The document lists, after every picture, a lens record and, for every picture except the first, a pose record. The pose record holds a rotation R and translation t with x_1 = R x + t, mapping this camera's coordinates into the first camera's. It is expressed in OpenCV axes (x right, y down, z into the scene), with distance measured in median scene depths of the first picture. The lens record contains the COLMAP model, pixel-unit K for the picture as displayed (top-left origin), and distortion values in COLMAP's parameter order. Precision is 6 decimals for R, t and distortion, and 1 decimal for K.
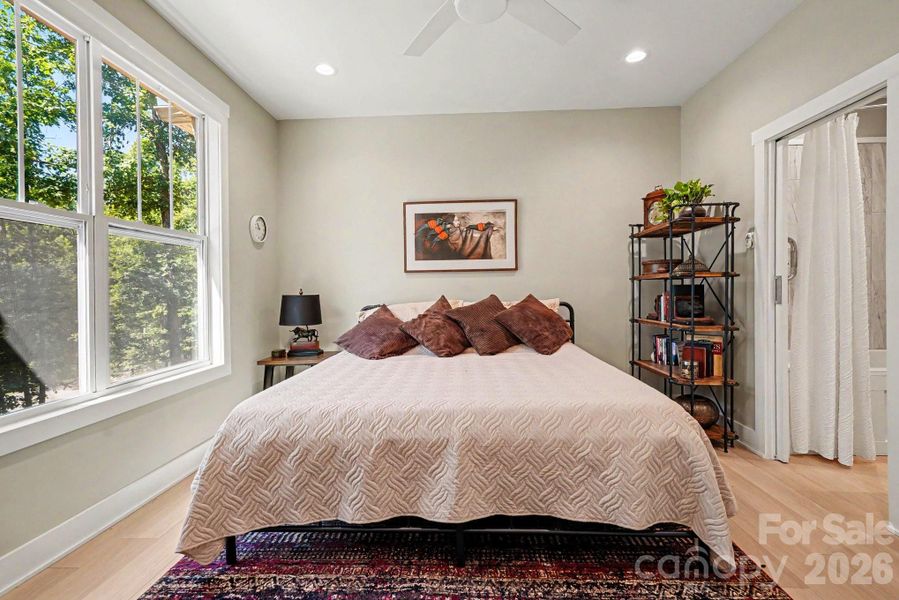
lens RADIAL K [[414.7, 0, 449.5], [0, 414.7, 300.0], [0, 0, 1]] dist [0.003478, 0.000237]
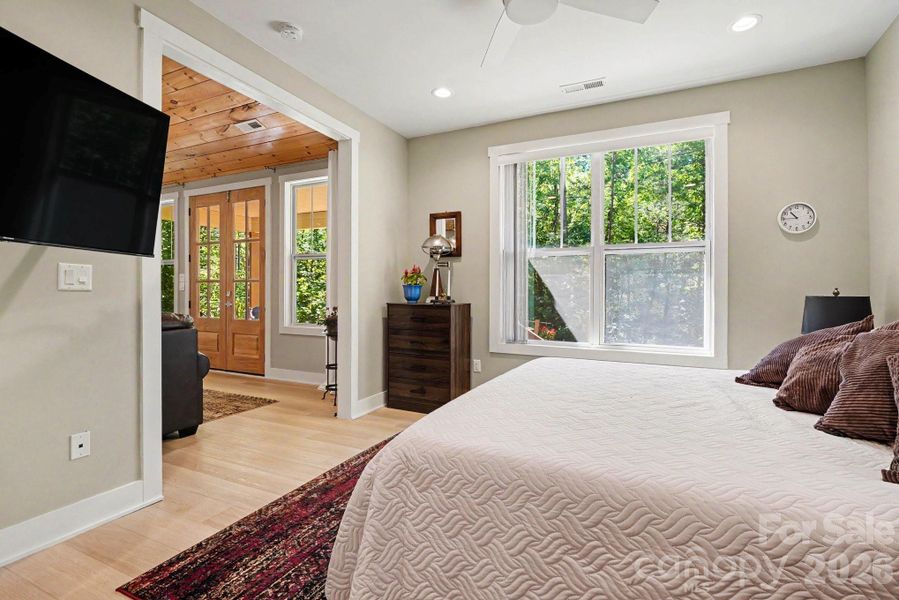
lens RADIAL K [[406.3, 0, 458.9], [0, 406.3, 300.4], [0, 0, 1]] dist [-0.020001, 0.000773]
pose [[-0.373583, 0.034690, -0.926948, 0.539414], [-0.021759, 0.998698, 0.046144, -0.022791], [0.927342, 0.037408, -0.372342, 0.633383]]
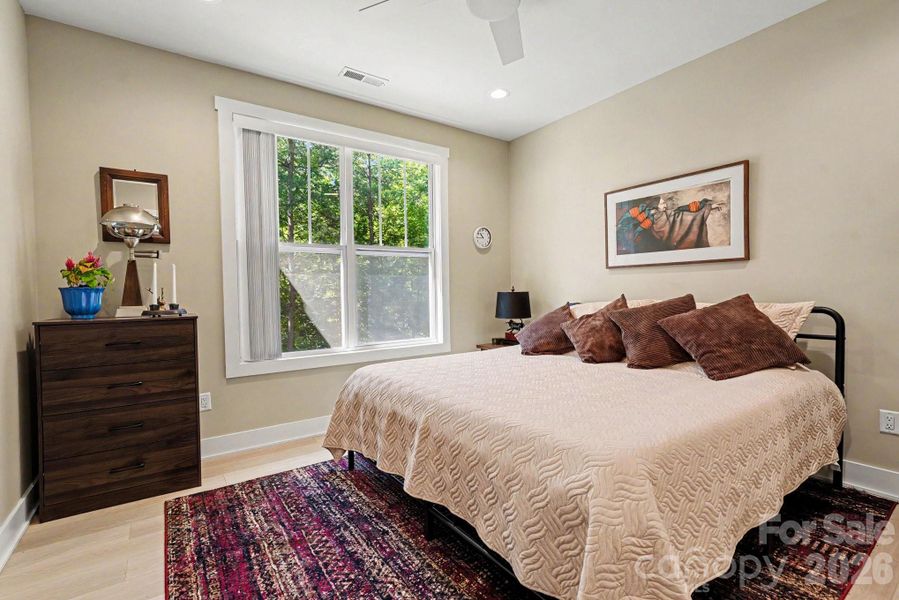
lens RADIAL K [[414.7, 0, 449.5], [0, 414.7, 300.0], [0, 0, 1]] dist [0.003478, 0.000237]
pose [[0.621847, 0.025456, -0.782725, 0.413931], [-0.012693, 0.999668, 0.022427, -0.013232], [0.783036, -0.004011, 0.621964, 0.158252]]
